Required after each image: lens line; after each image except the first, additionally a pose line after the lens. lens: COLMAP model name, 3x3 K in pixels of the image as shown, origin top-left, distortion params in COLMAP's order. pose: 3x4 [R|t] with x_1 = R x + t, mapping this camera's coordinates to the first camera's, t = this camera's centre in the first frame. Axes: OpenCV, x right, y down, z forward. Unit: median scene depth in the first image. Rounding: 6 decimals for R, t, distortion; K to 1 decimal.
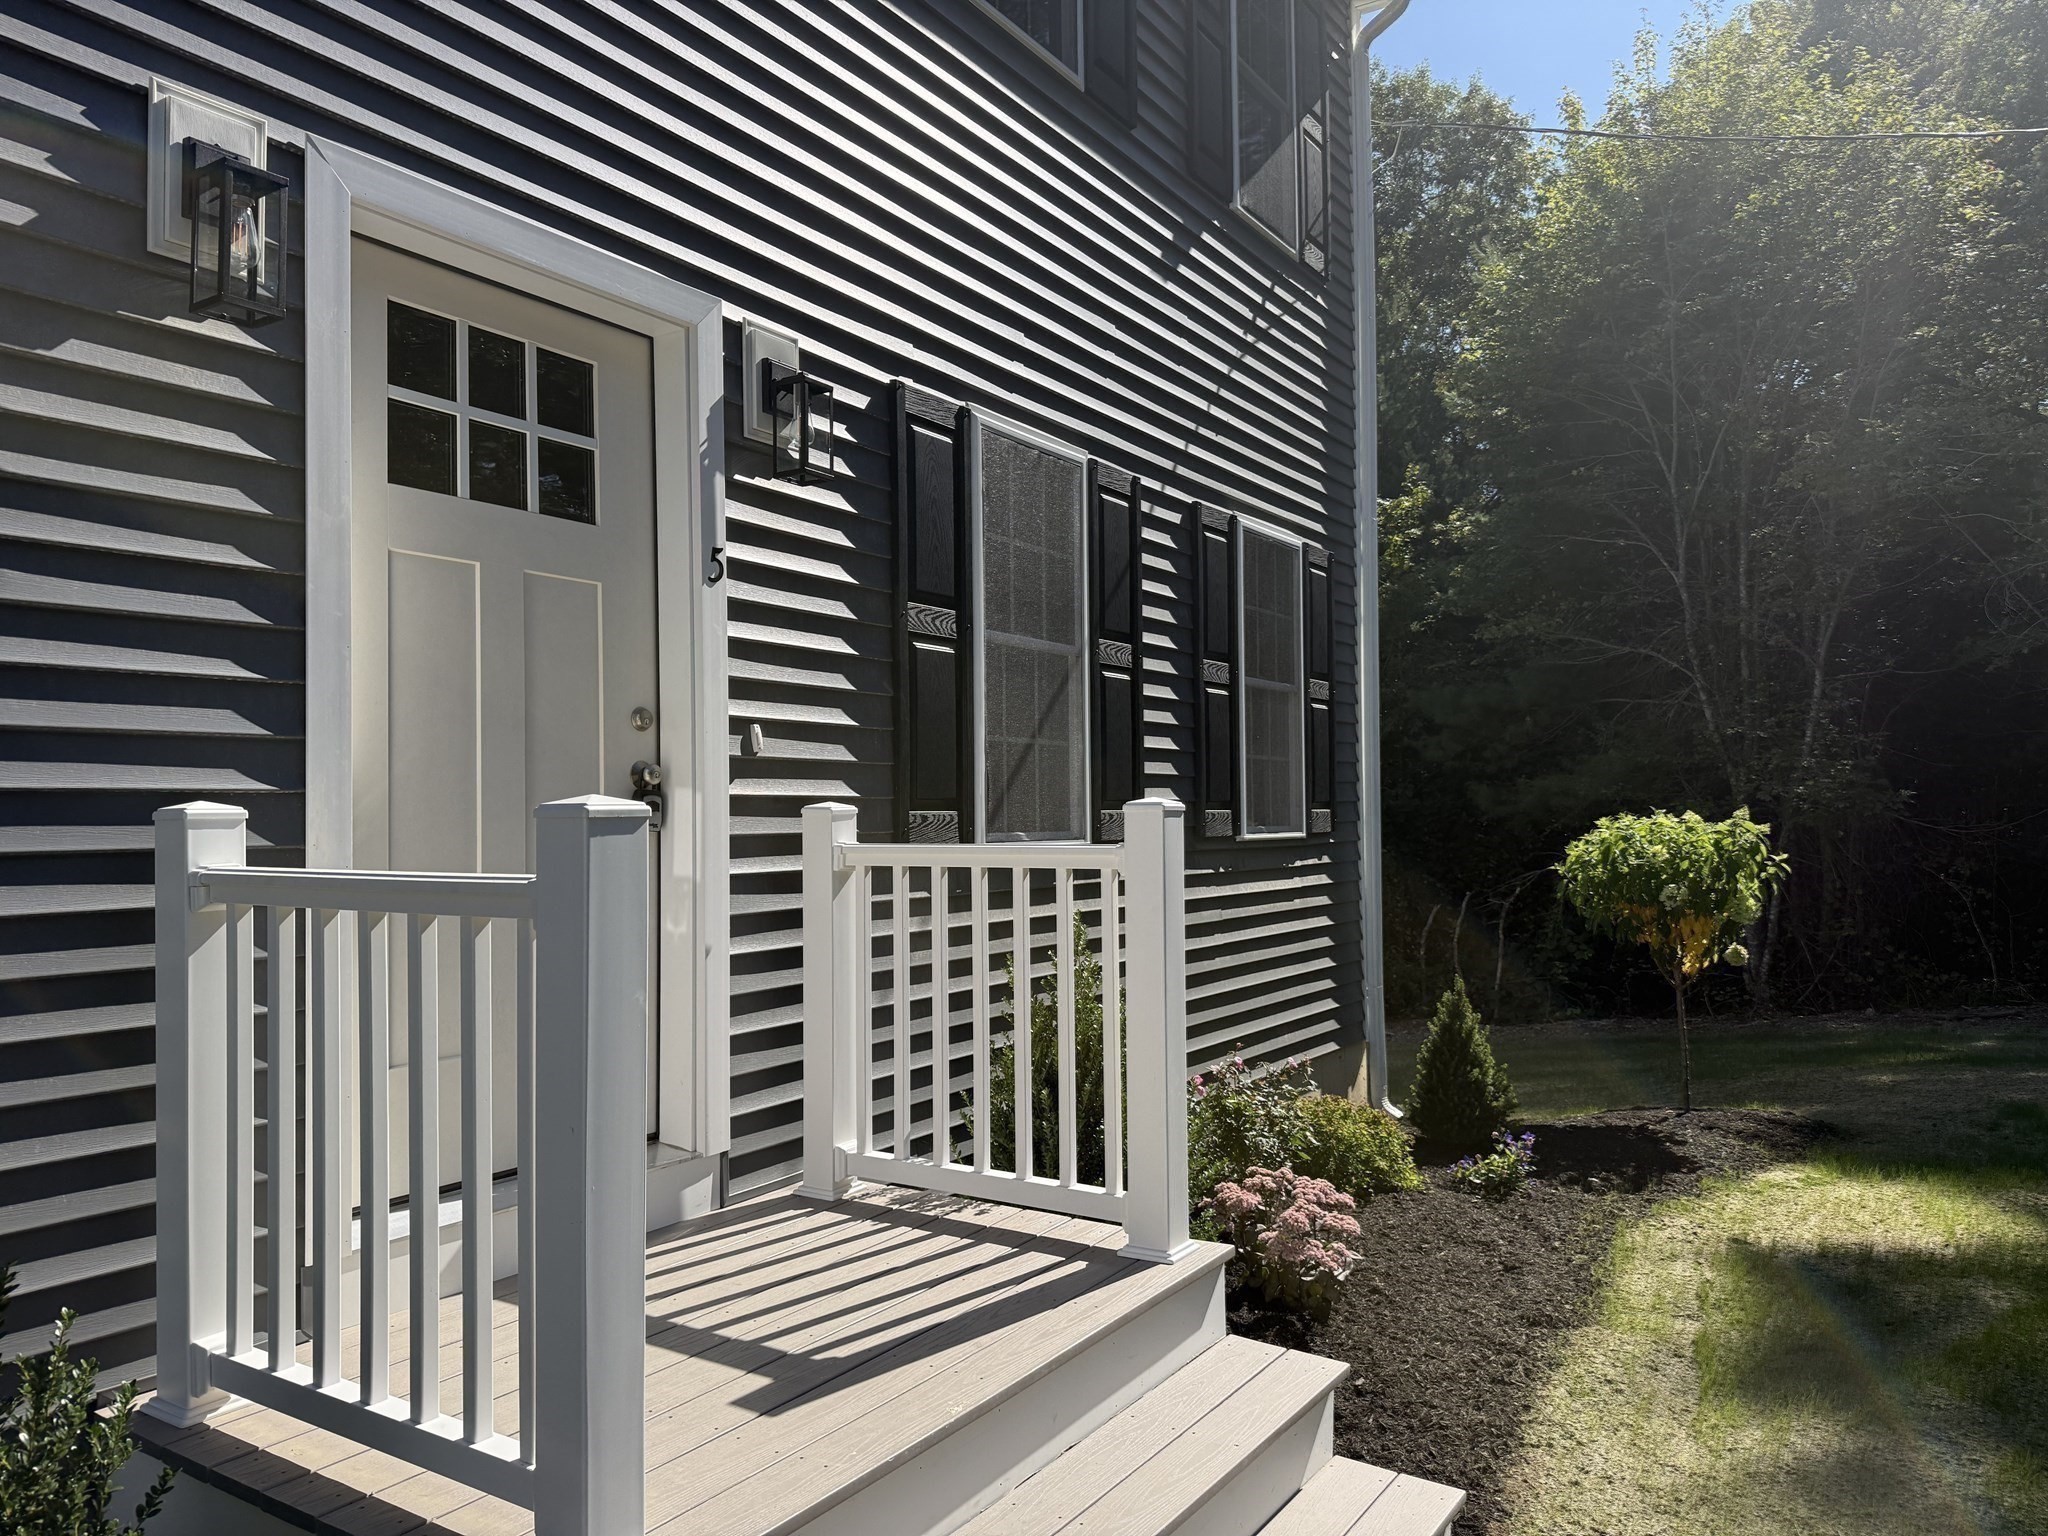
lens RADIAL K [[1456.6, 0, 1035.7], [0, 1456.6, 765.7], [0, 0, 1]] dist [-0.003284, -0.028390]
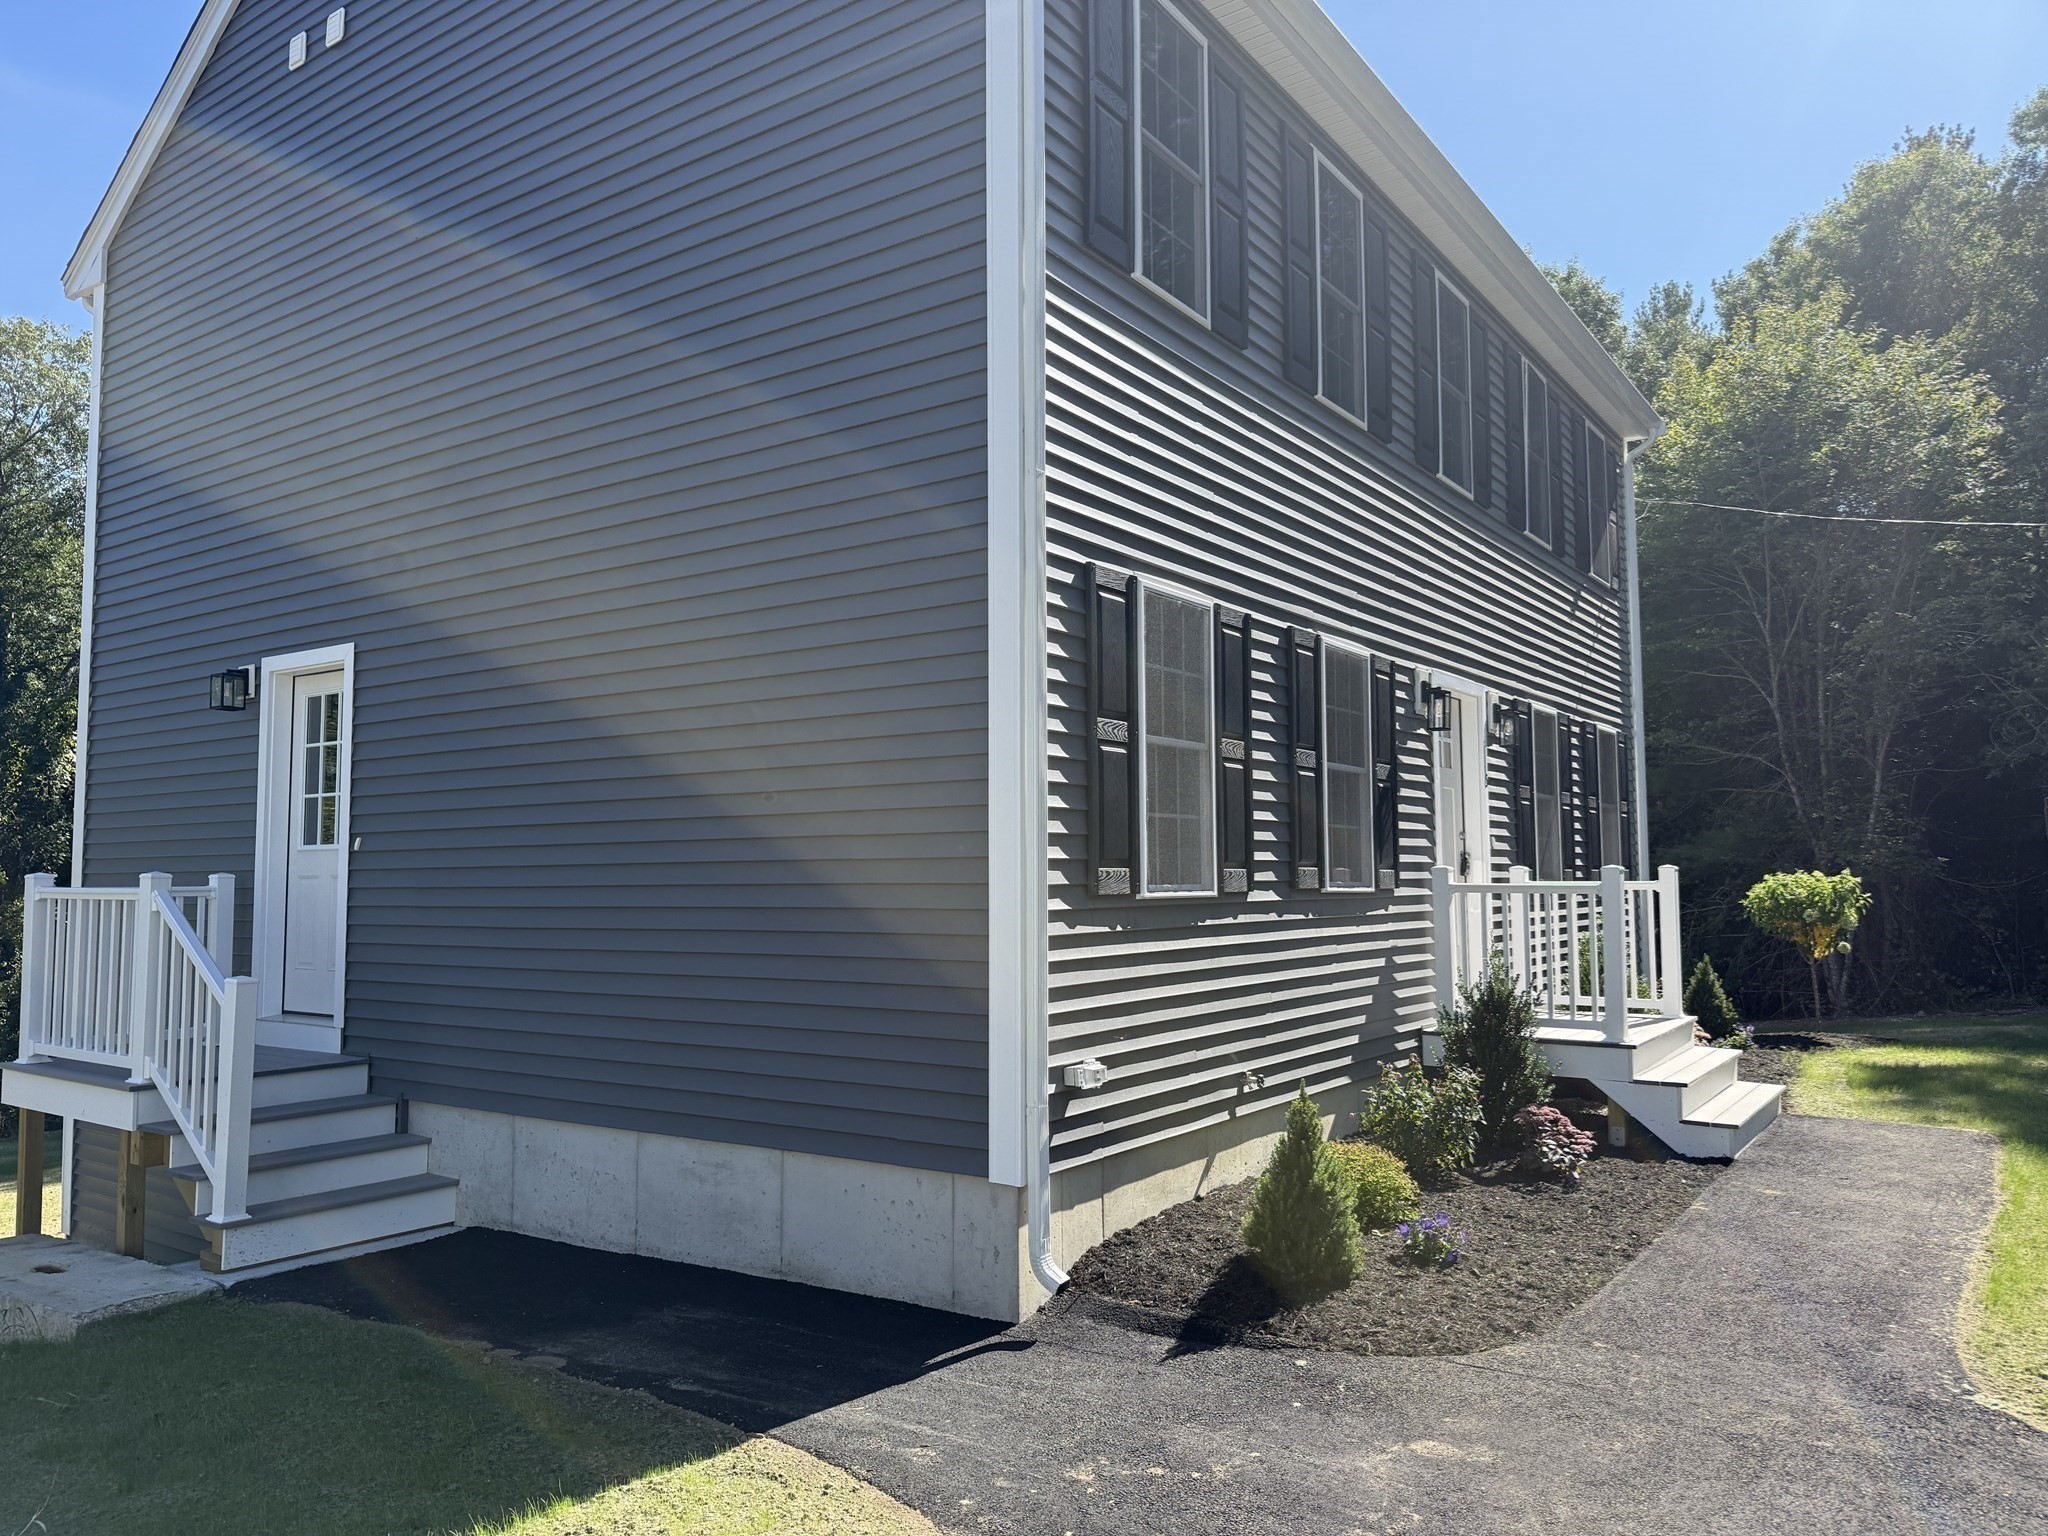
lens RADIAL K [[1456.6, 0, 1035.7], [0, 1456.6, 765.7], [0, 0, 1]] dist [-0.003284, -0.028390]
pose [[0.999643, -0.002358, -0.026625, -0.241977], [0.001184, 0.999030, -0.044023, -0.010984], [0.026703, 0.043976, 0.998676, -0.430702]]
